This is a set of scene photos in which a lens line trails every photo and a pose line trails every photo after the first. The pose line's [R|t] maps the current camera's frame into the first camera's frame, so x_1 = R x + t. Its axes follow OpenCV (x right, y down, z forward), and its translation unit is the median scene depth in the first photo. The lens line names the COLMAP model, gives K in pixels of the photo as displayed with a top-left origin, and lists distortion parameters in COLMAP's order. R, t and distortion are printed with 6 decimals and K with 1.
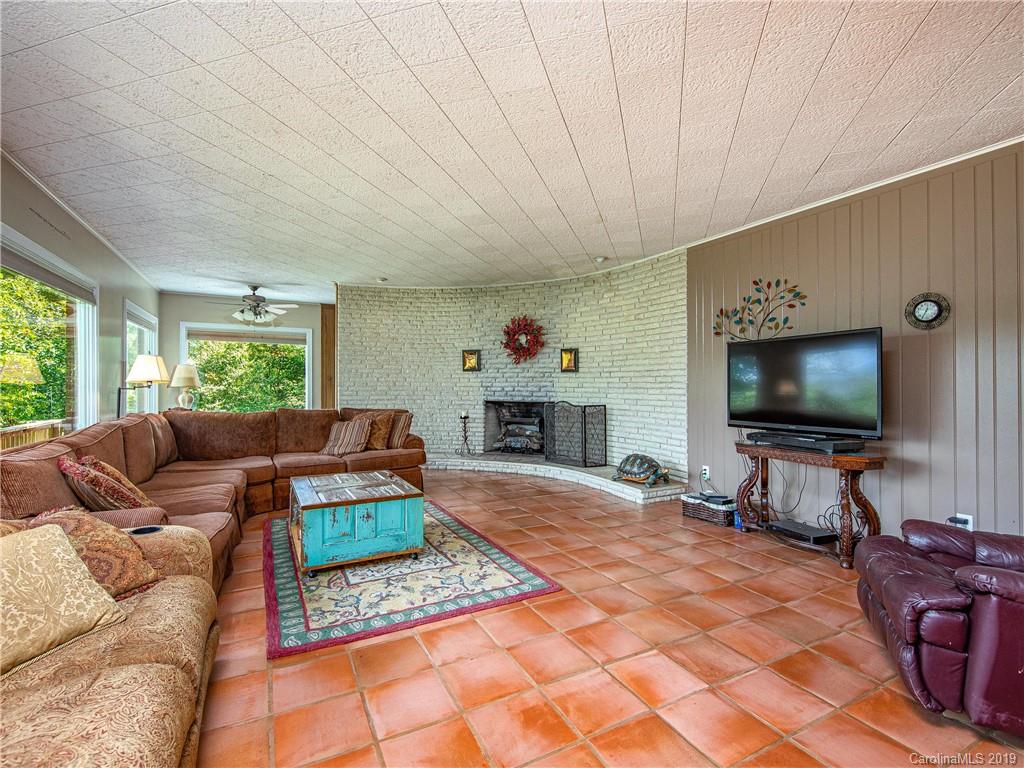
lens RADIAL K [[484.7, 0, 512.0], [0, 484.7, 384.0], [0, 0, 1]] dist [0.005885, -0.000278]
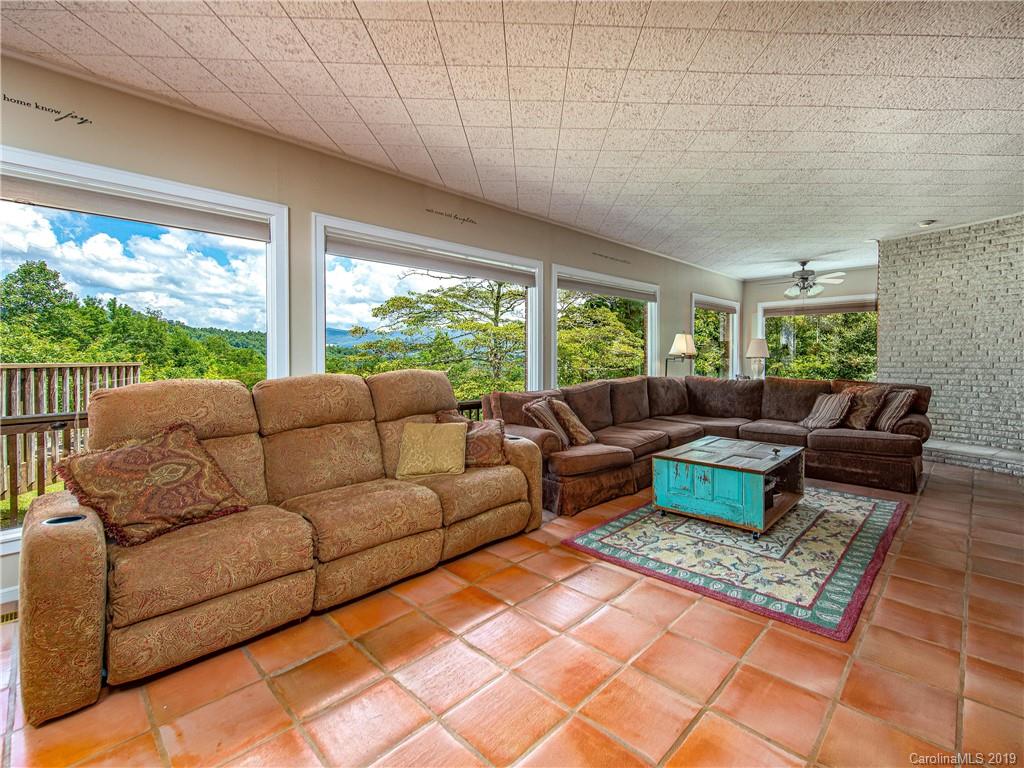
lens RADIAL K [[457.7, 0, 546.7], [0, 457.7, 363.2], [0, 0, 1]] dist [0.000122, -0.000529]
pose [[0.338446, 0.008992, -0.940943, 0.521674], [0.007981, 0.999891, 0.012426, 0.004675], [0.940952, -0.011715, 0.338337, 0.334275]]
